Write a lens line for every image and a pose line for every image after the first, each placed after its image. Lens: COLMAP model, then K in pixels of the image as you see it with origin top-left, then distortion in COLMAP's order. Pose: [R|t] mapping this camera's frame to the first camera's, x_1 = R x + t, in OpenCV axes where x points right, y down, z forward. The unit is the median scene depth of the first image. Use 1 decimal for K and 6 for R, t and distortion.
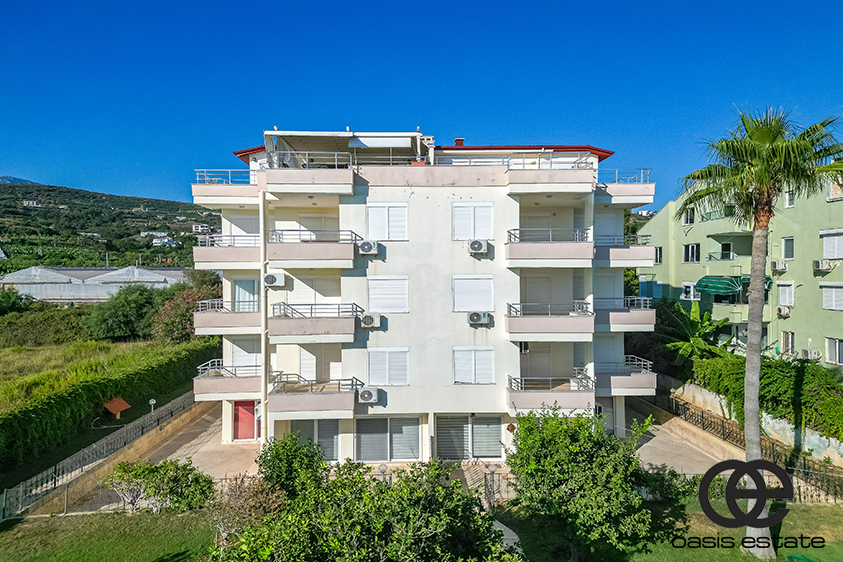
lens RADIAL K [[535.5, 0, 413.5], [0, 535.5, 285.7], [0, 0, 1]] dist [0.075924, -0.001338]
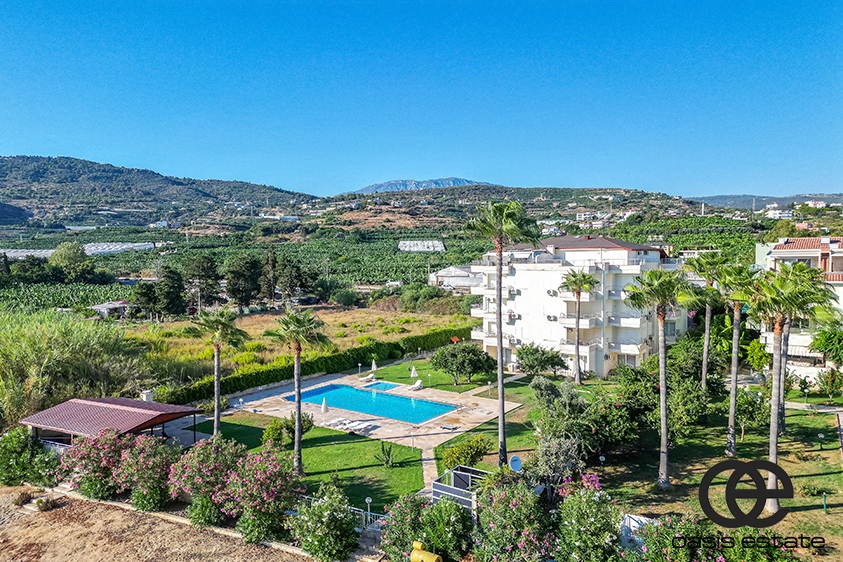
lens RADIAL K [[535.5, 0, 413.5], [0, 535.5, 285.7], [0, 0, 1]] dist [0.075924, -0.001338]
pose [[0.767121, 0.032344, -0.640687, 1.286739], [-0.009214, 0.999181, 0.039409, -0.197296], [0.641436, -0.024328, 0.766790, -1.513031]]
